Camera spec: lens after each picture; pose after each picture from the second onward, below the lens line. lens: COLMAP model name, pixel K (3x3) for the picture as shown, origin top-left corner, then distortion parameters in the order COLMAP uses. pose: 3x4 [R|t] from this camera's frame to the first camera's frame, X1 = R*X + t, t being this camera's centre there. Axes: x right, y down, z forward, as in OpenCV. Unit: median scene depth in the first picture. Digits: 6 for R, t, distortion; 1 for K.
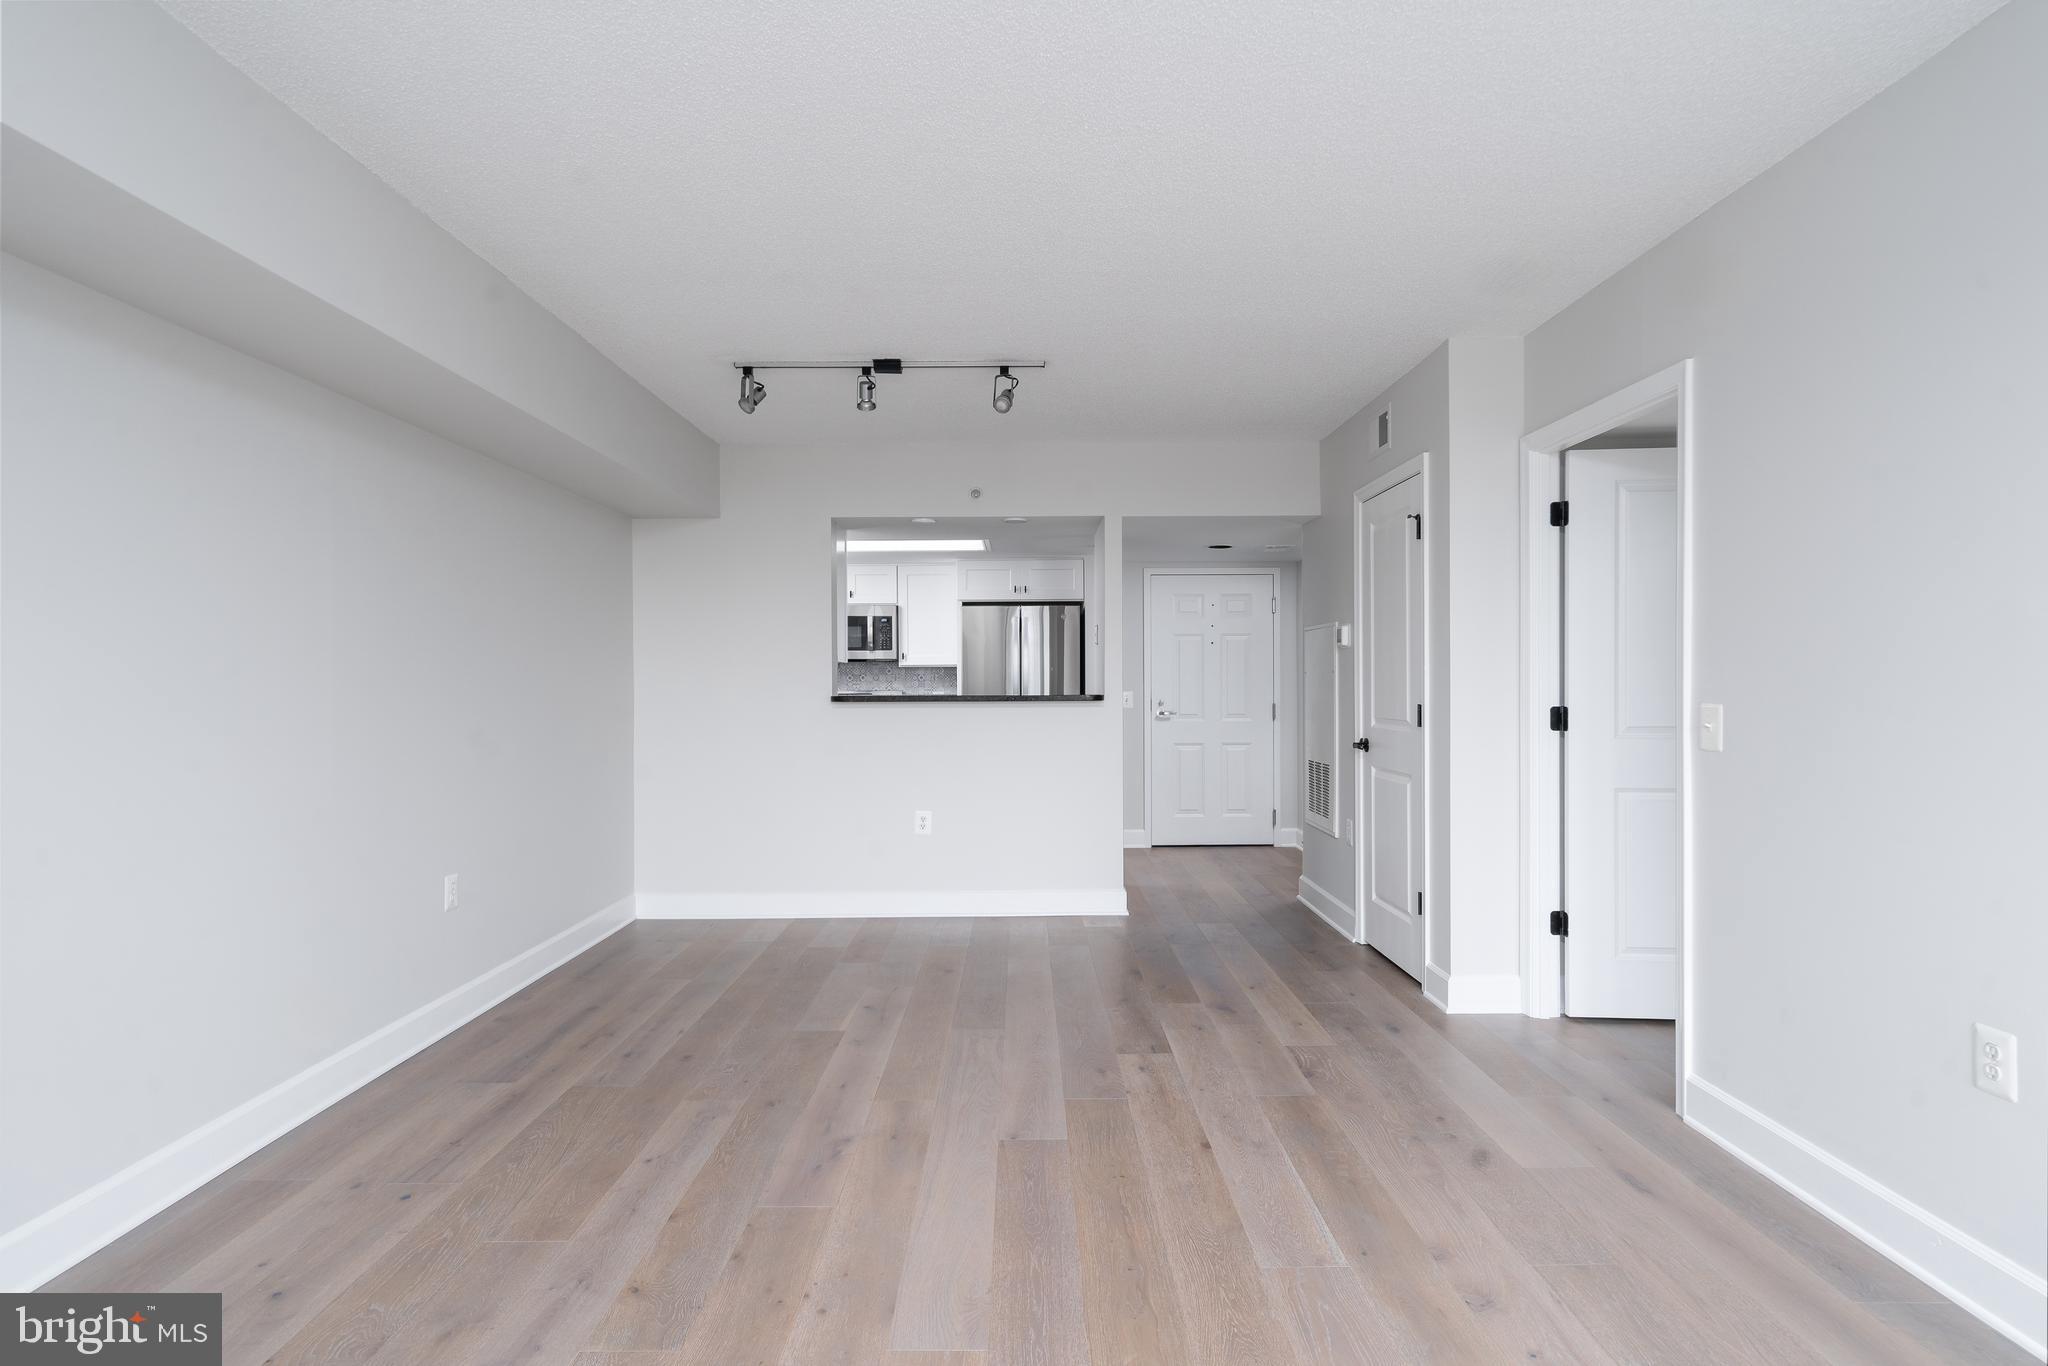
lens RADIAL K [[1051.1, 0, 1024.0], [0, 1051.1, 683.0], [0, 0, 1]] dist [0.001039, 0.000070]
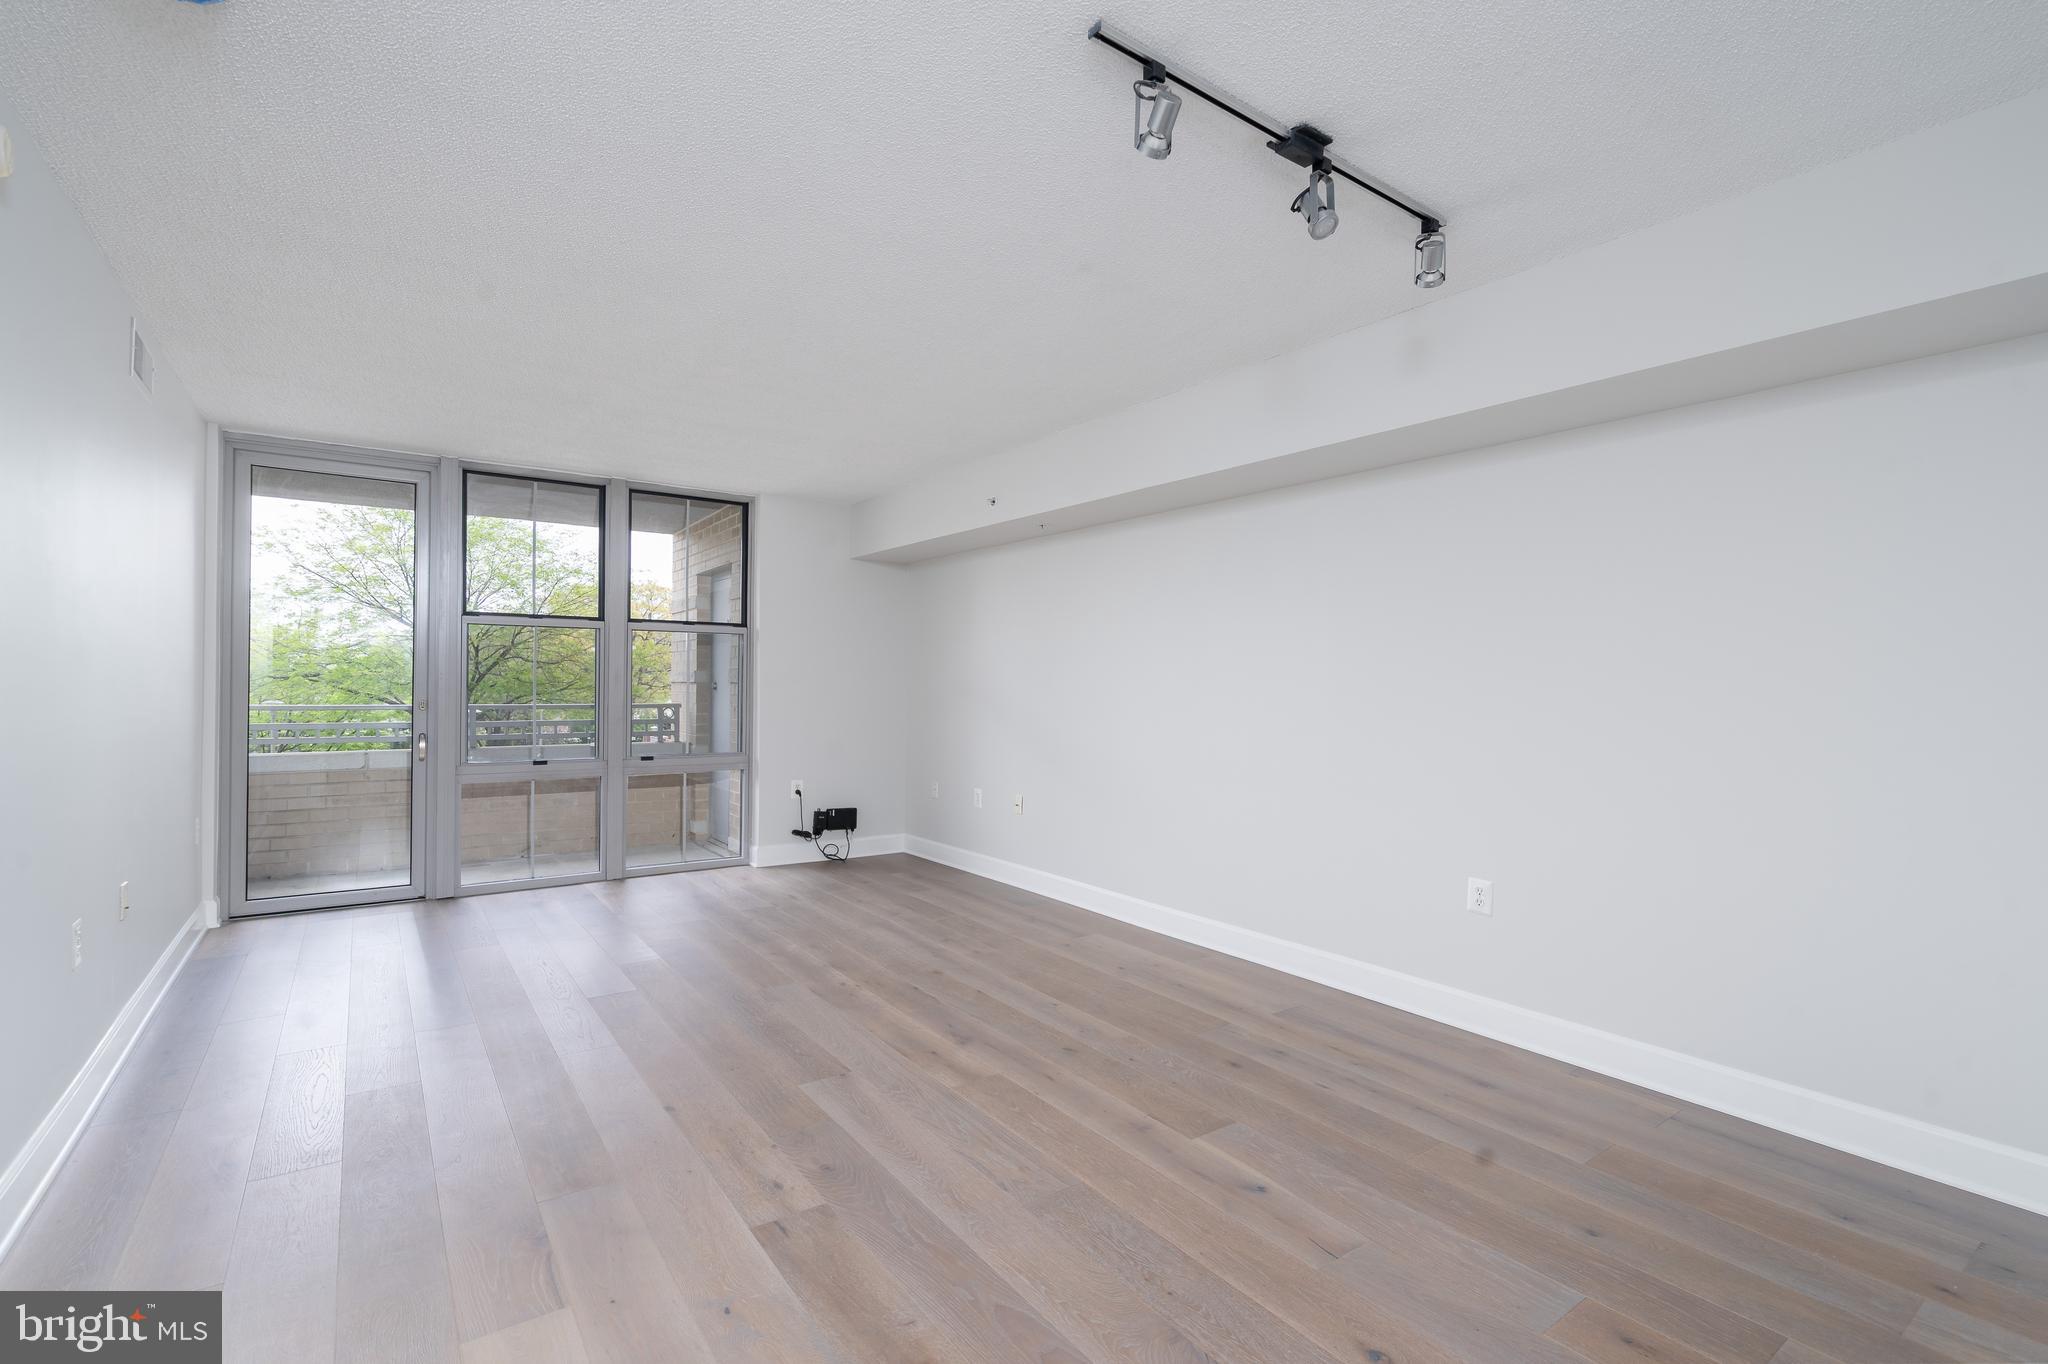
lens RADIAL K [[938.2, 0, 1024.0], [0, 938.2, 682.0], [0, 0, 1]] dist [0.000167, 0.000731]
pose [[-0.815234, -0.005223, -0.579108, 0.373477], [-0.004479, 0.999986, -0.002713, 0.001173], [0.579114, 0.000382, -0.815246, 1.706779]]
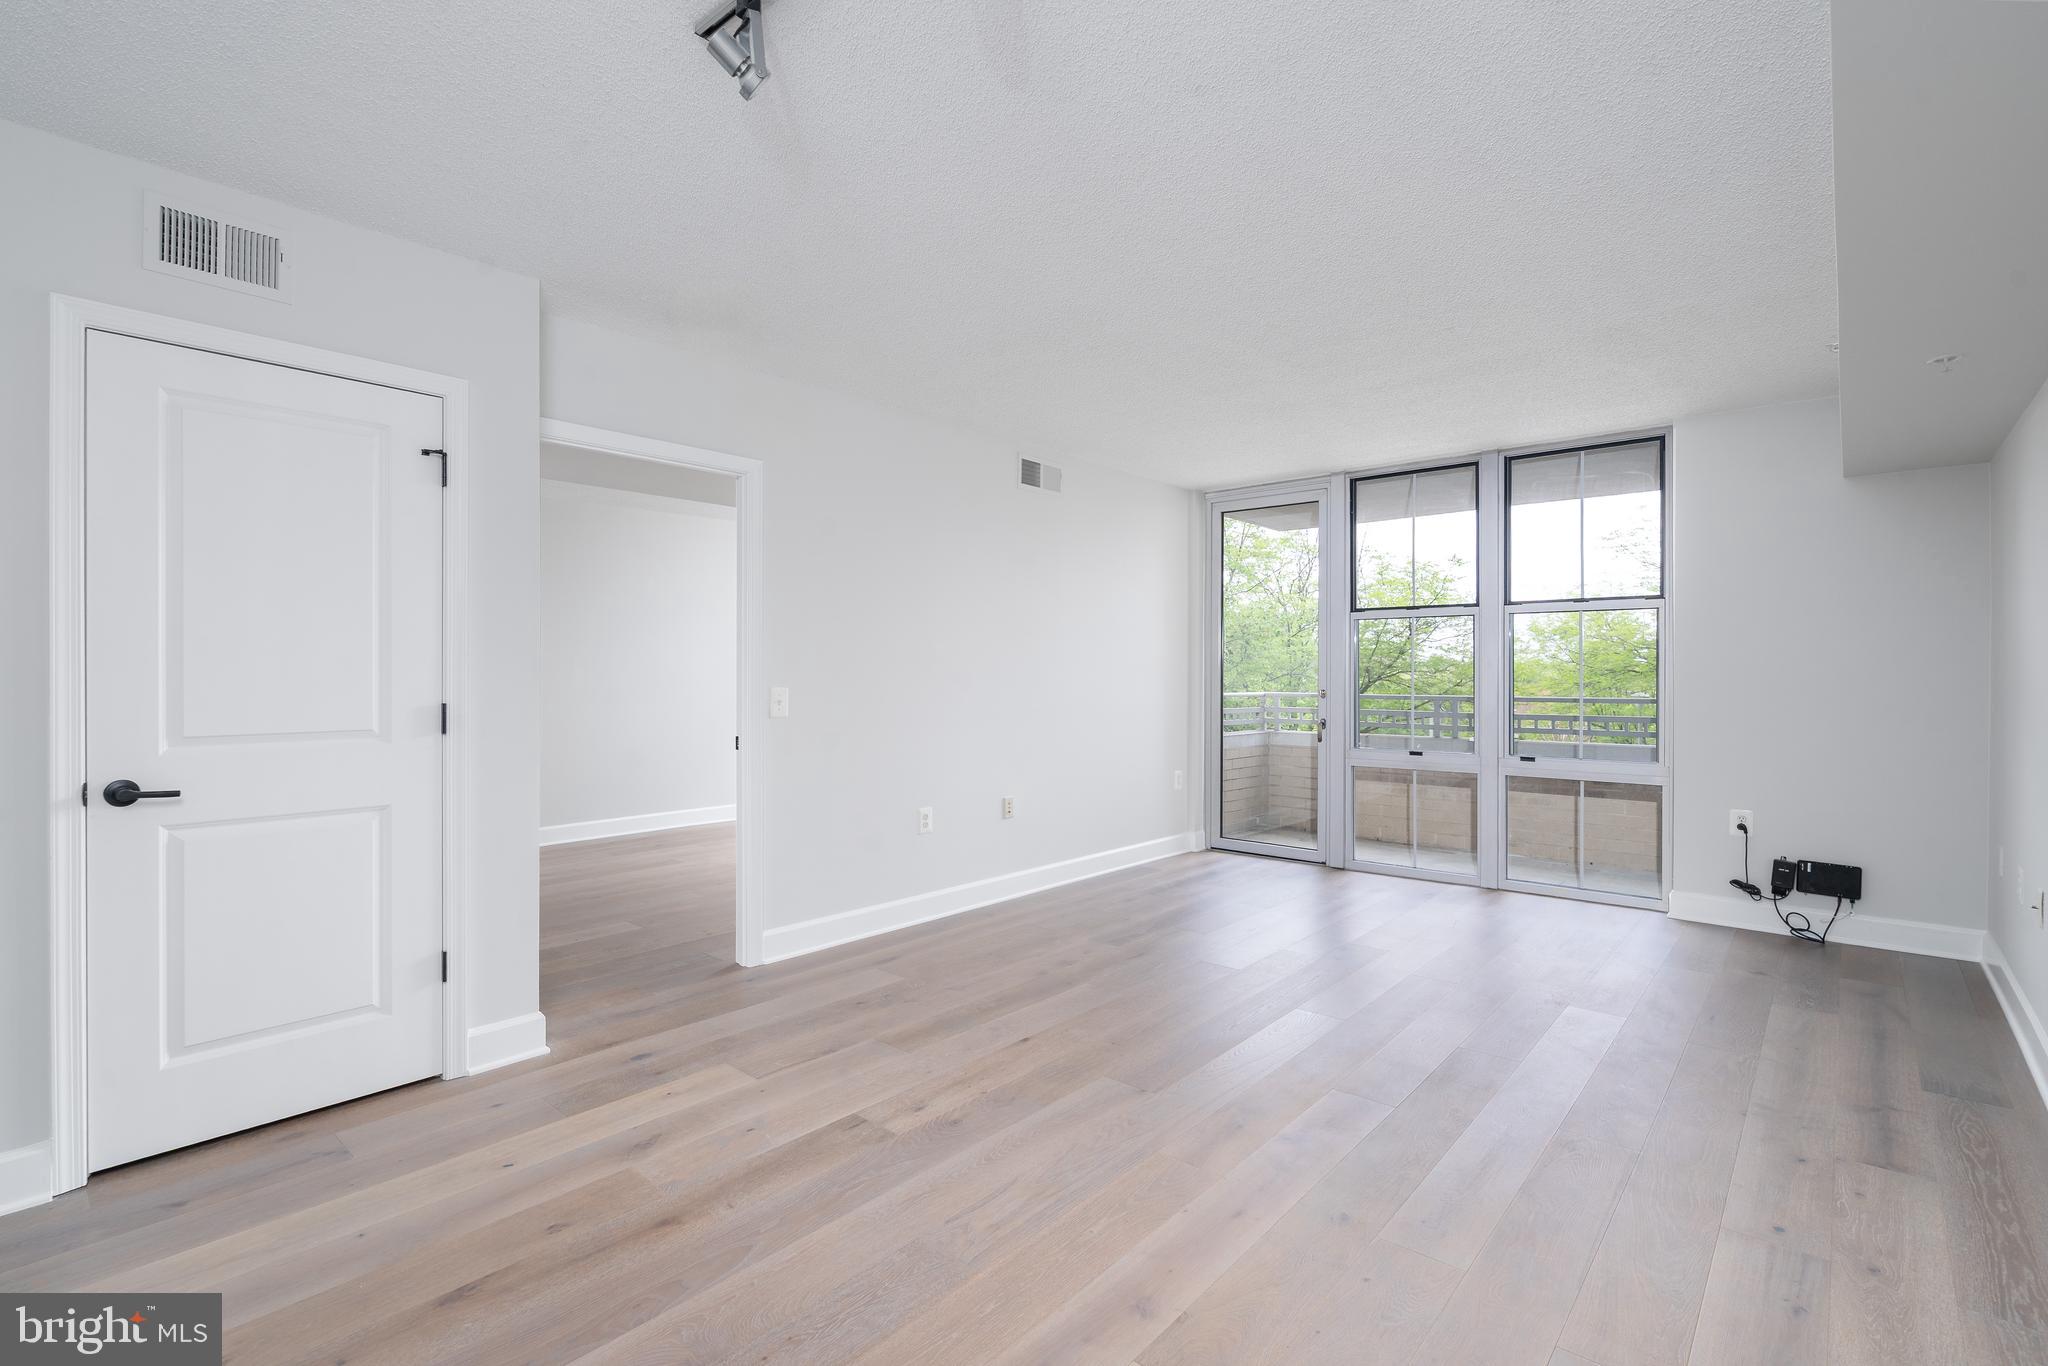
lens RADIAL K [[938.2, 0, 1024.0], [0, 938.2, 683.0], [0, 0, 1]] dist [0.000167, 0.000731]
pose [[-0.743475, -0.002616, 0.668758, -0.495421], [0.003604, 0.999962, 0.007917, 0.001503], [-0.668754, 0.008296, -0.743438, 1.570035]]
